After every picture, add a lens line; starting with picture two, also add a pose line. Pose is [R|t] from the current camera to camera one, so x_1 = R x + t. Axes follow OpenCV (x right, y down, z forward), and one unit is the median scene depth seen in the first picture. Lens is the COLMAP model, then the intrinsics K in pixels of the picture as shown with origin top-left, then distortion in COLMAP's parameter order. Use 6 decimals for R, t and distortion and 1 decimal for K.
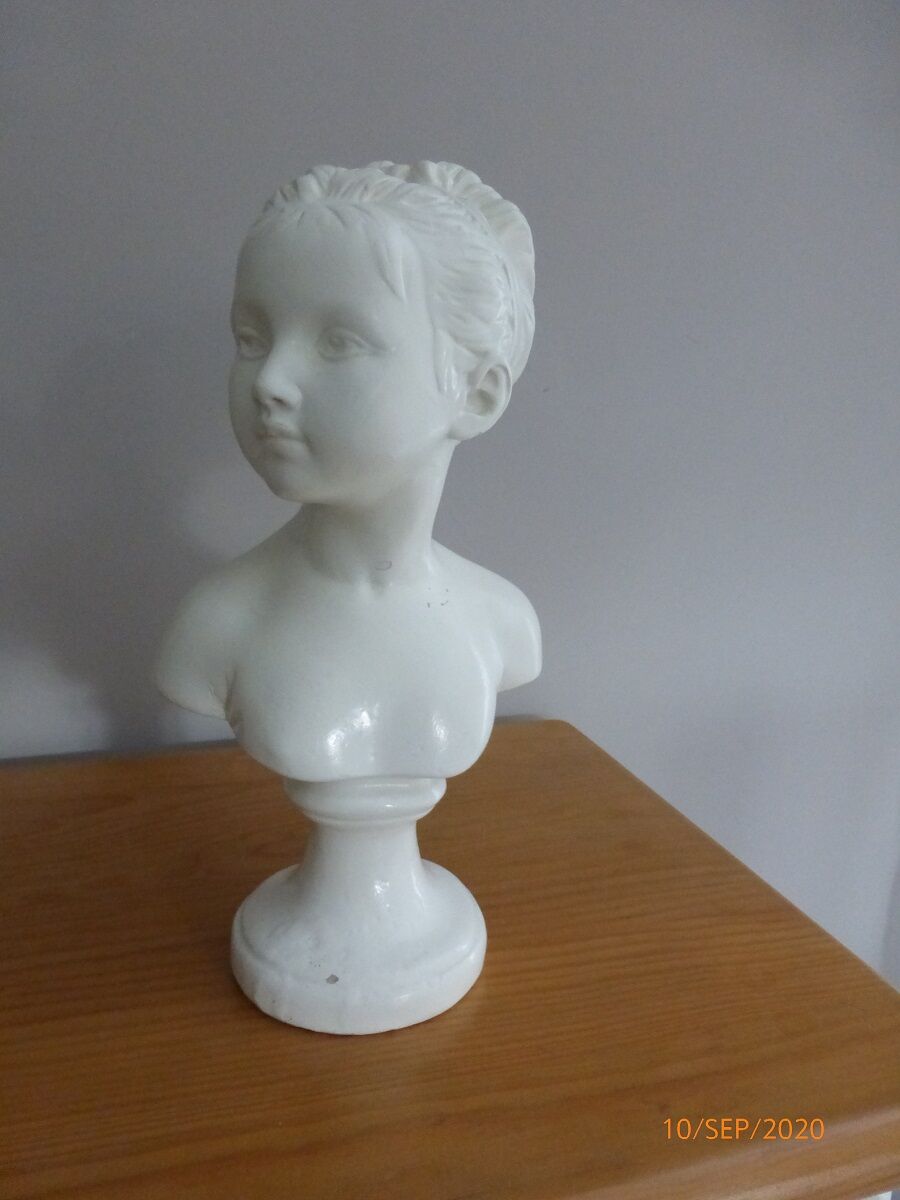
lens RADIAL K [[914.8, 0, 453.2], [0, 914.8, 588.0], [0, 0, 1]] dist [-0.004979, -0.001093]
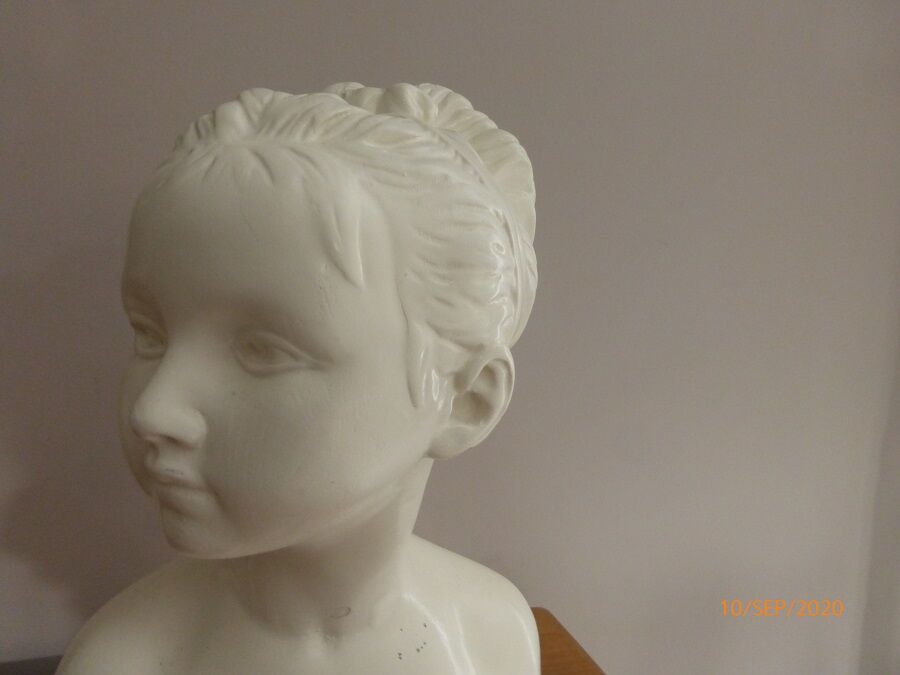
lens RADIAL K [[686.1, 0, 450.0], [0, 686.1, 337.5], [0, 0, 1]] dist [-0.004979, -0.001093]
pose [[0.999801, 0.010844, 0.016754, 0.002649], [-0.009703, 0.997723, -0.066745, -0.229314], [-0.017439, 0.066569, 0.997629, 0.464705]]
